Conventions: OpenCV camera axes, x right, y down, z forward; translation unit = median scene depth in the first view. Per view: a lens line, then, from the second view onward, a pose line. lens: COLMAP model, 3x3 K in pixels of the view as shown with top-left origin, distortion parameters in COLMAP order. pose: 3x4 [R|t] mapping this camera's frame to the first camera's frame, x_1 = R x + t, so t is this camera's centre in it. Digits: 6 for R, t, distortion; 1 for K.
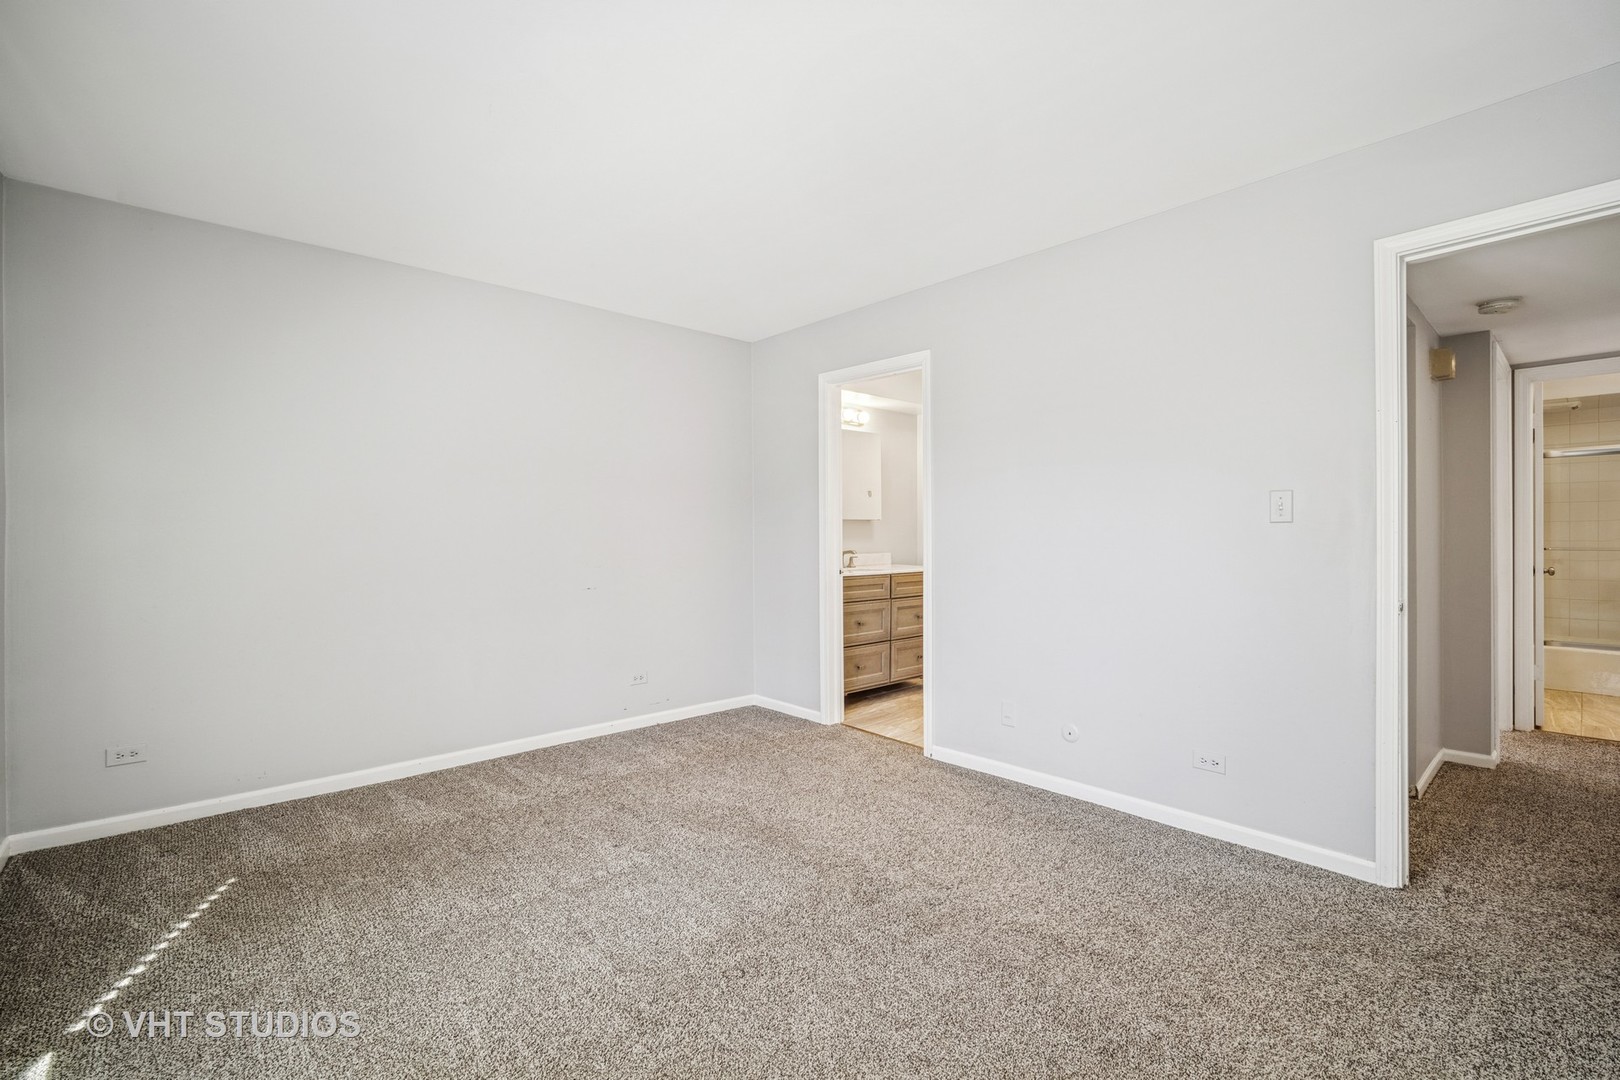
lens RADIAL K [[716.3, 0, 809.3], [0, 716.3, 542.1], [0, 0, 1]] dist [-0.005306, -0.000414]
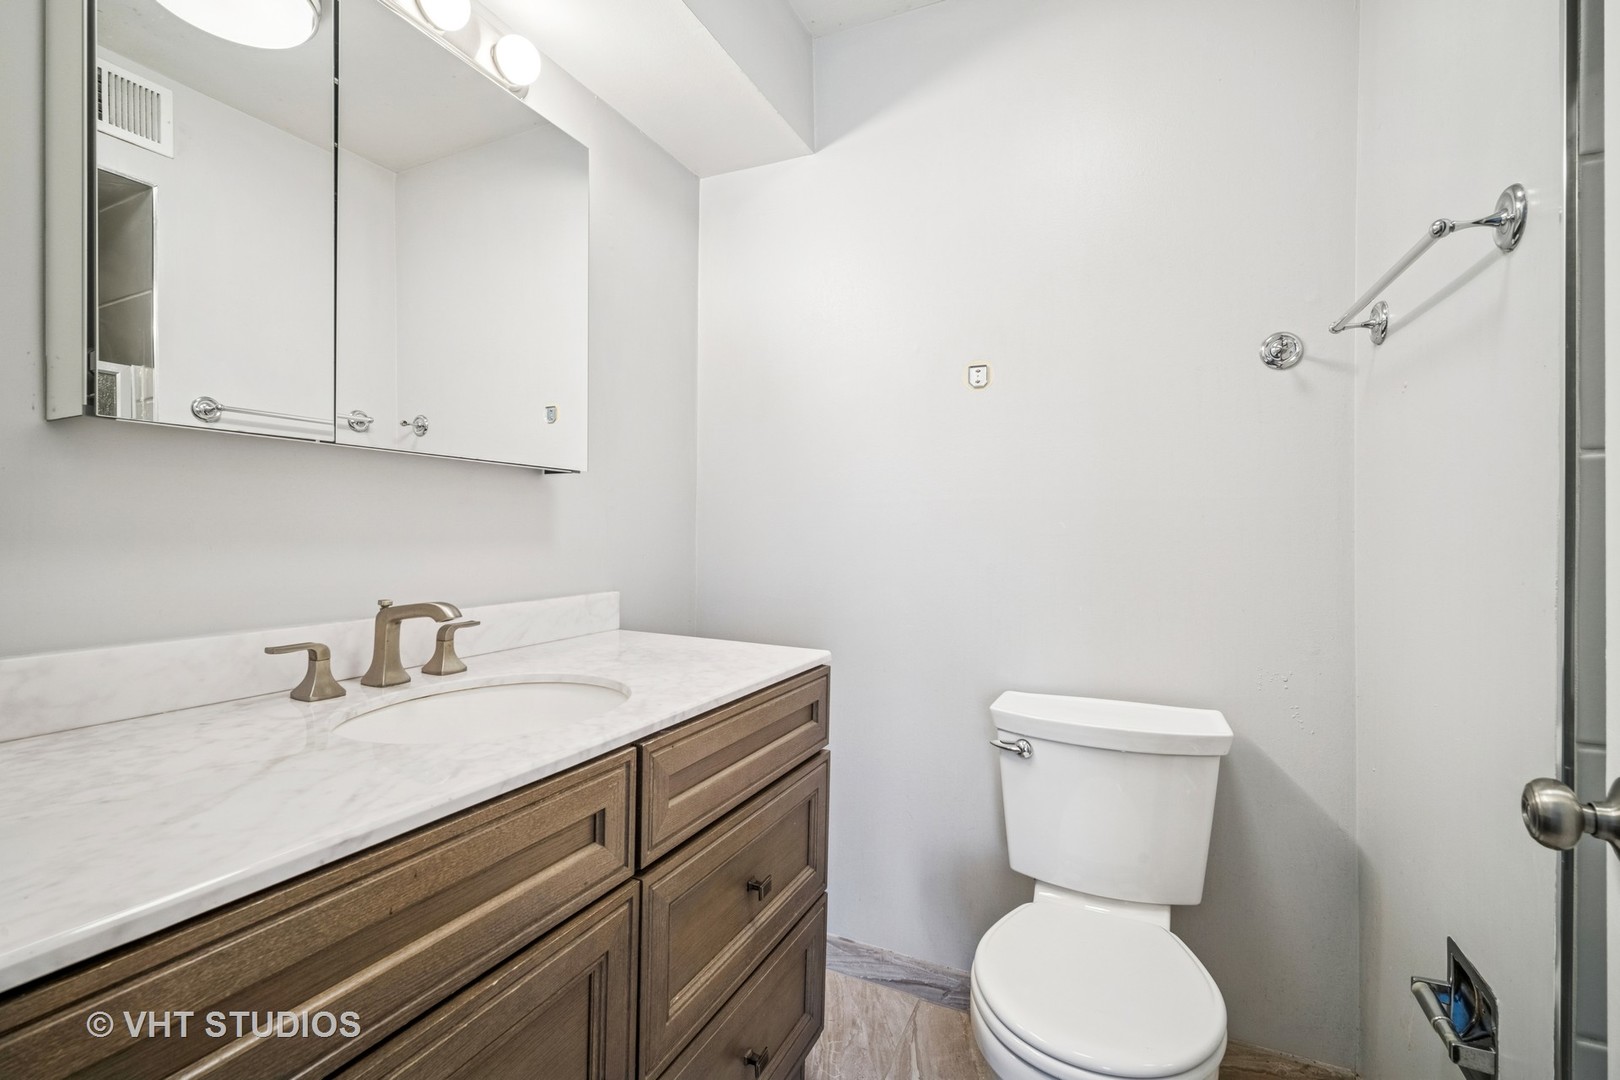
lens RADIAL K [[716.3, 0, 809.8], [0, 716.3, 540.8], [0, 0, 1]] dist [-0.005306, -0.000414]
pose [[0.919198, 0.007966, 0.393716, 0.111945], [-0.007614, 0.999968, -0.002456, -0.010492], [-0.393723, -0.000740, 0.919229, 1.117370]]
